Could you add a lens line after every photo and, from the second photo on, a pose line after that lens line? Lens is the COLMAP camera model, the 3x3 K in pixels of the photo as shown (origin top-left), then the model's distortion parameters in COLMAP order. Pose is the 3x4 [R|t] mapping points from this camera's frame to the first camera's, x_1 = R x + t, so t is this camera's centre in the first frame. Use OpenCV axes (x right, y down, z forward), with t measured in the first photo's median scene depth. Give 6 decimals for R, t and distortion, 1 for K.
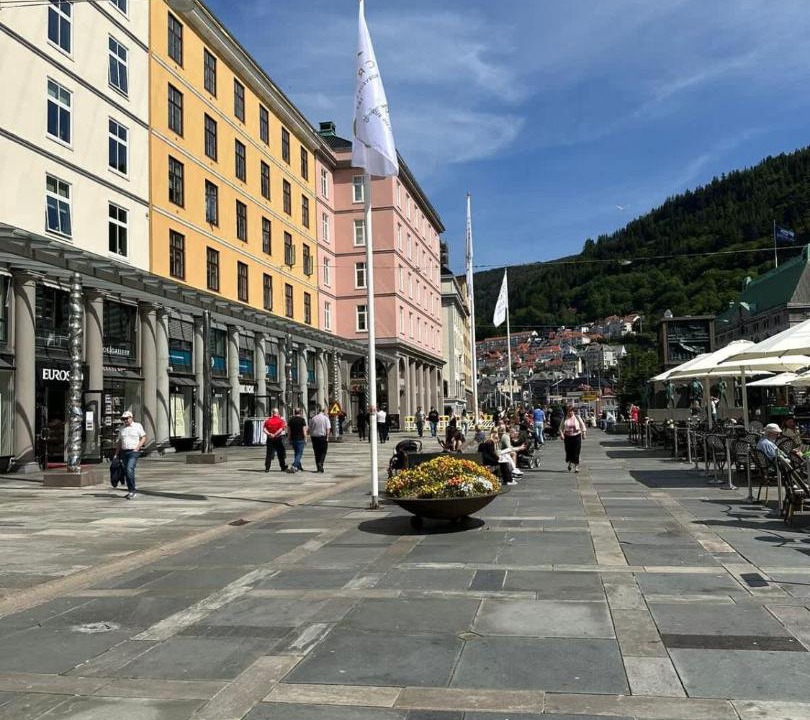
lens RADIAL K [[732.7, 0, 405.0], [0, 732.7, 360.0], [0, 0, 1]] dist [0.137162, -0.254503]
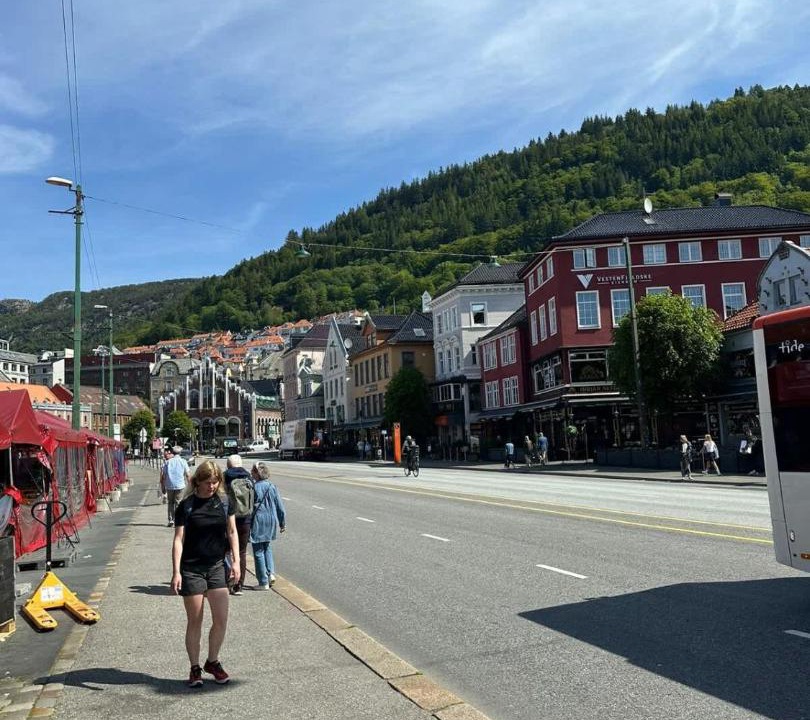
lens RADIAL K [[732.7, 0, 405.0], [0, 732.7, 360.0], [0, 0, 1]] dist [0.137162, -0.254503]
pose [[0.907064, 0.024860, 0.420258, 0.022464], [-0.006632, 0.998975, -0.044781, 0.022765], [-0.420941, 0.037832, 0.906299, 0.244927]]
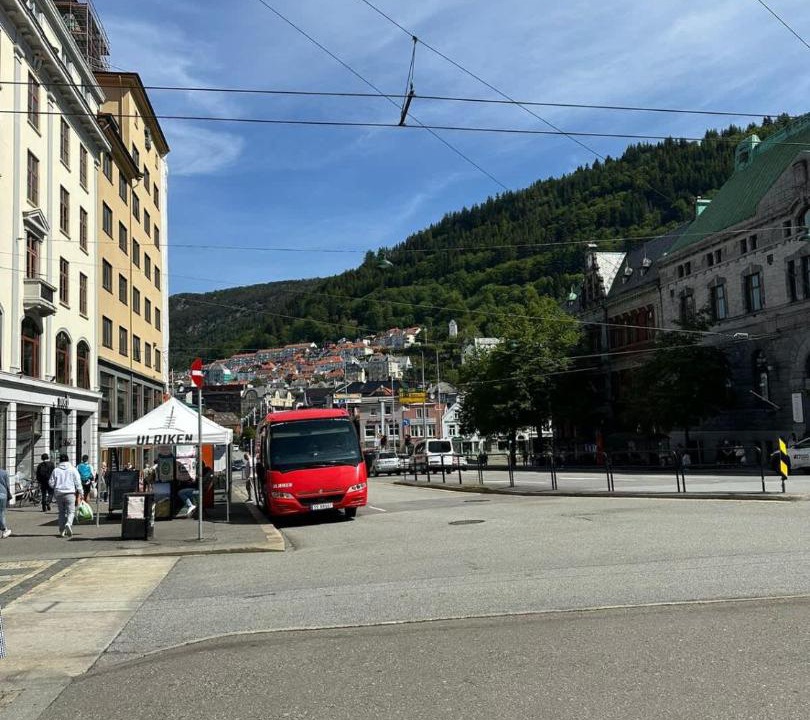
lens RADIAL K [[732.7, 0, 405.0], [0, 732.7, 360.0], [0, 0, 1]] dist [0.137162, -0.254503]
pose [[0.955771, 0.017777, 0.293574, 0.016271], [-0.010091, 0.999566, -0.027677, 0.006499], [-0.293938, 0.023491, 0.955536, 0.088466]]
